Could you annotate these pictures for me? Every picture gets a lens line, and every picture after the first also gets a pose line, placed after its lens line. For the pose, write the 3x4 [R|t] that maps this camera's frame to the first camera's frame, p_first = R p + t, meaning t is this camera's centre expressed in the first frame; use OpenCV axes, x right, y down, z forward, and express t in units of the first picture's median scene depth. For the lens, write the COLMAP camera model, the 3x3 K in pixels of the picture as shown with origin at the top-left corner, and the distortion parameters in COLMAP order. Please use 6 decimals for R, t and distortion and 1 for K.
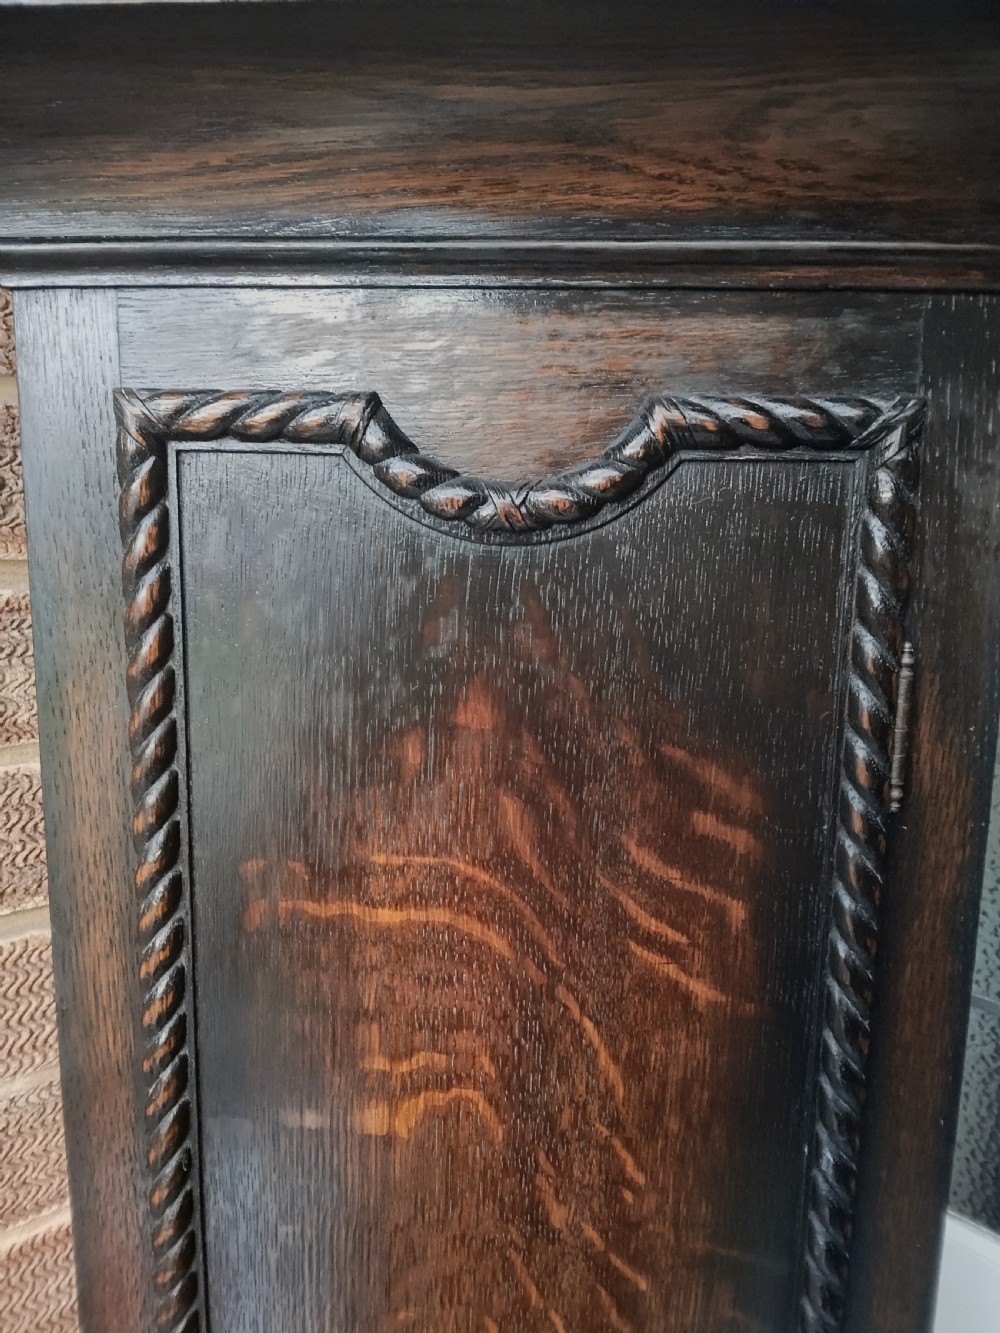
lens RADIAL K [[985.3, 0, 493.7], [0, 985.3, 676.7], [0, 0, 1]] dist [0.034292, -0.076518]
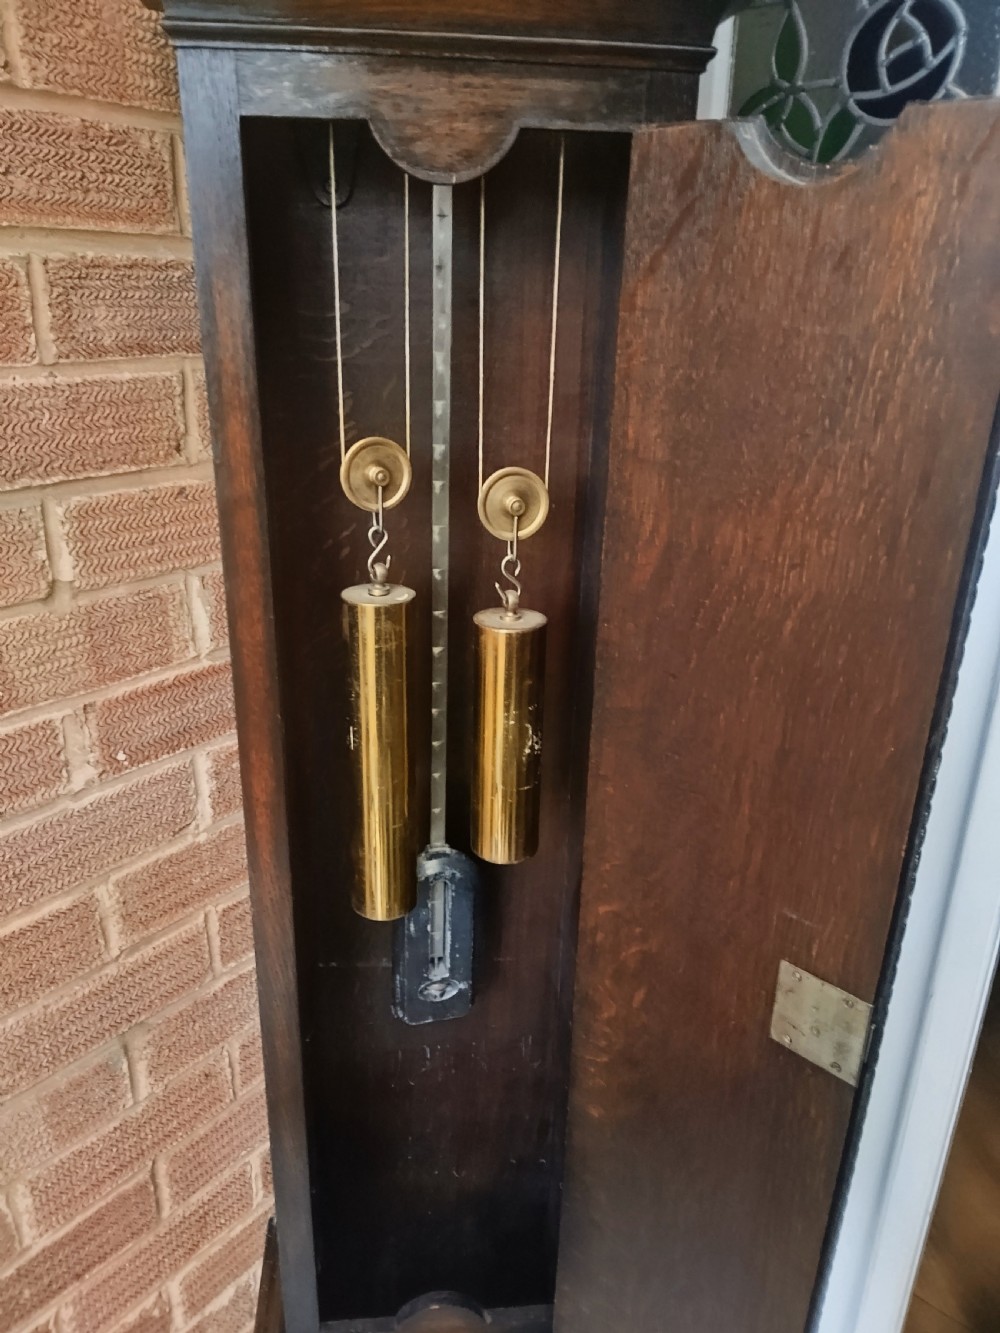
lens RADIAL K [[985.3, 0, 499.5], [0, 985.3, 678.1], [0, 0, 1]] dist [0.034292, -0.076518]
pose [[0.987135, -0.050380, 0.151742, -0.131869], [0.015178, 0.974300, 0.224742, 0.207105], [-0.159165, -0.219547, 0.962531, -0.661618]]
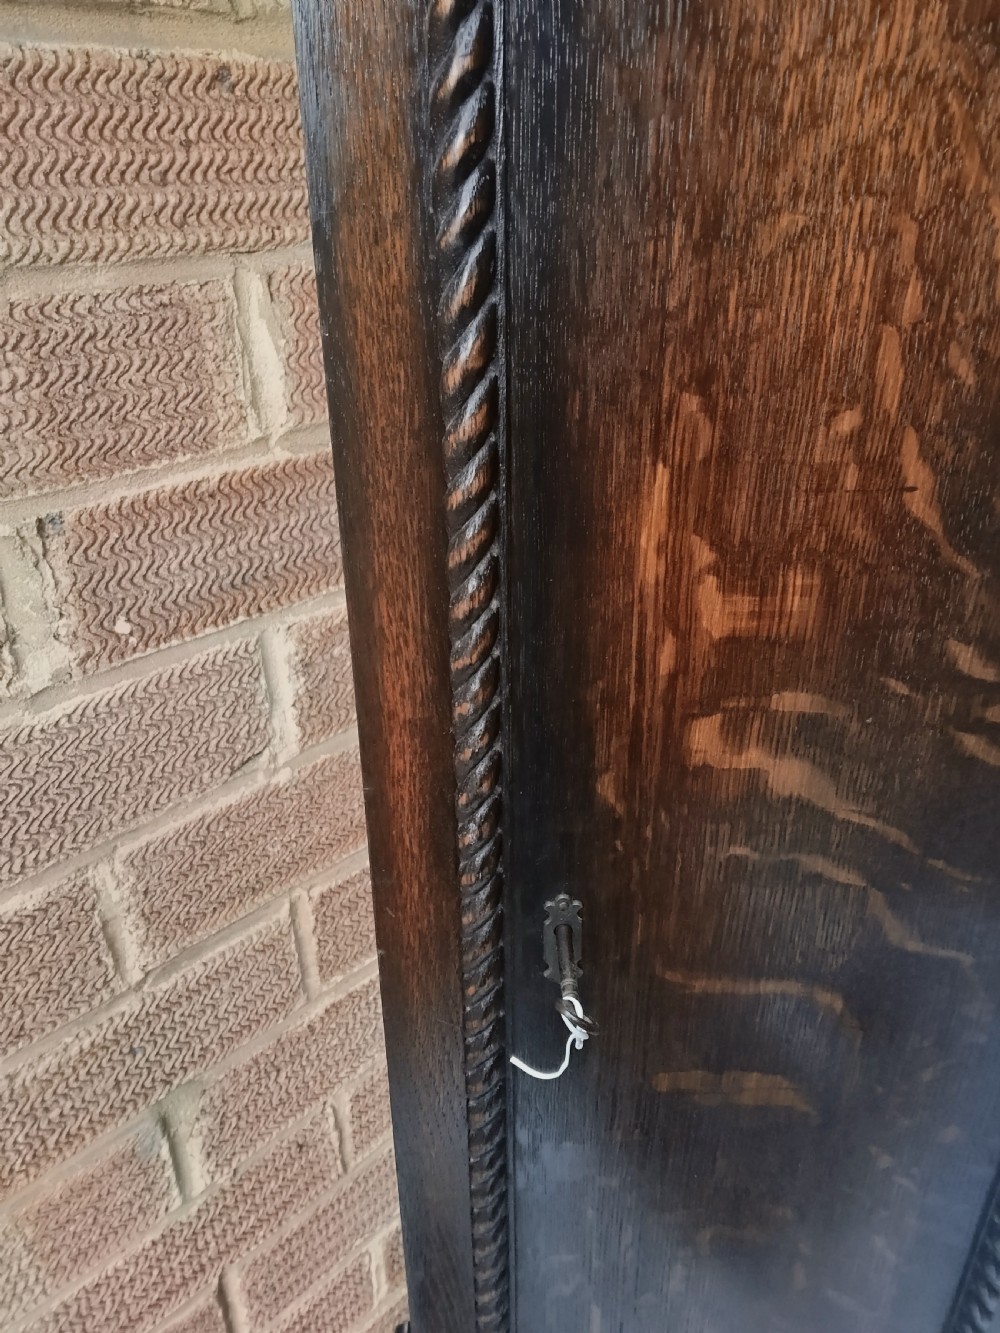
lens RADIAL K [[985.3, 0, 516.4], [0, 985.3, 693.0], [0, 0, 1]] dist [0.034292, -0.076518]
pose [[0.996086, -0.054459, 0.069623, -0.235013], [0.028866, 0.944892, 0.326106, 0.482940], [-0.083545, -0.322819, 0.942766, 0.150057]]
